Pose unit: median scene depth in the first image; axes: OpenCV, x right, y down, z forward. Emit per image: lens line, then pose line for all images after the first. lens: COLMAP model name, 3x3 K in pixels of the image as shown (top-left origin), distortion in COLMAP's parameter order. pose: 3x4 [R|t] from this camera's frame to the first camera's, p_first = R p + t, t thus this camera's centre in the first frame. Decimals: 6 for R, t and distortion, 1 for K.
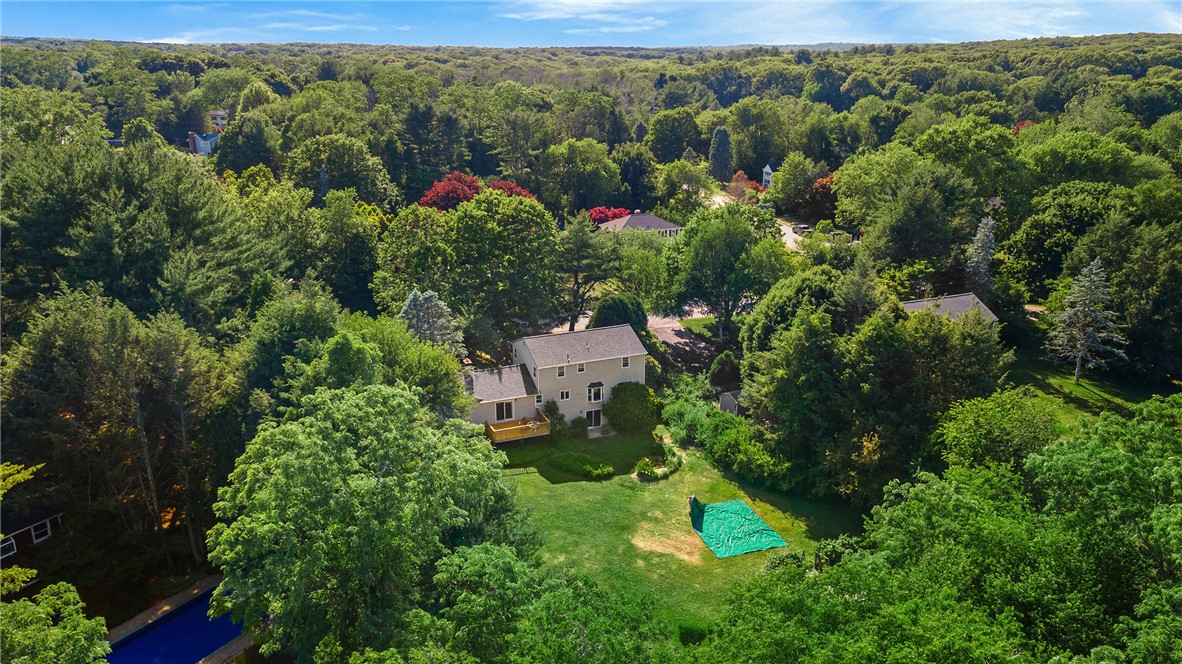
lens RADIAL K [[865.0, 0, 587.6], [0, 865.0, 327.5], [0, 0, 1]] dist [0.042259, 0.007949]
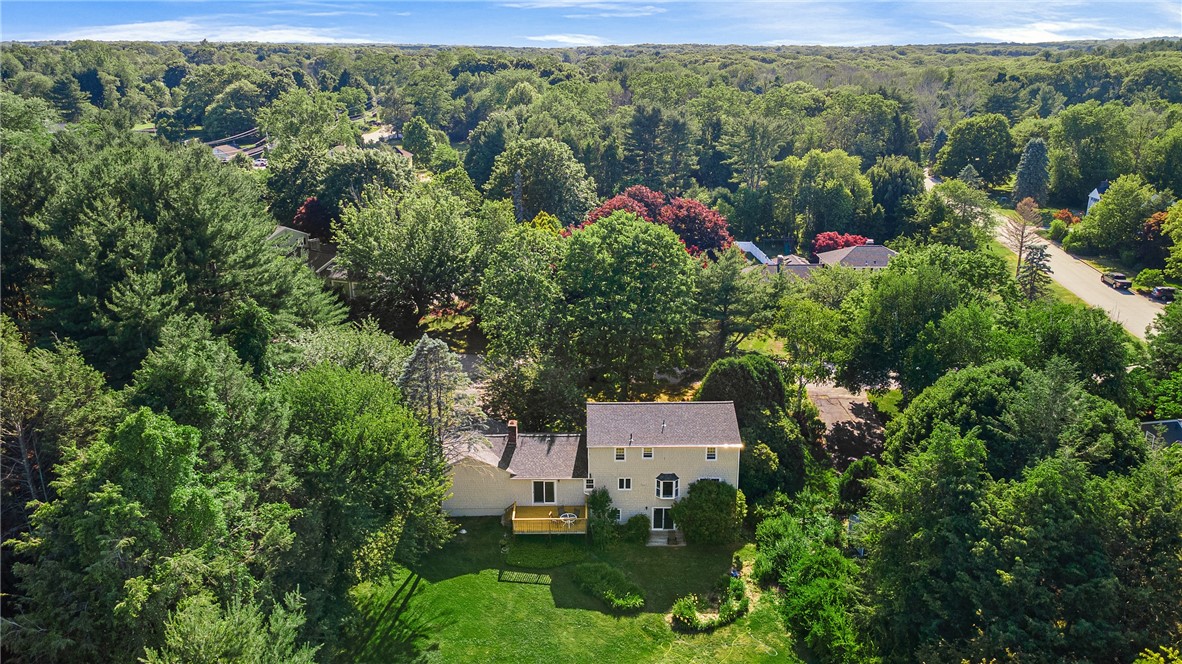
lens RADIAL K [[865.0, 0, 587.6], [0, 865.0, 327.5], [0, 0, 1]] dist [0.042259, 0.007949]
pose [[0.927650, 0.109675, -0.356982, 0.164896], [-0.109763, 0.993755, 0.020081, -0.059443], [0.356955, 0.020556, 0.933895, 0.202400]]
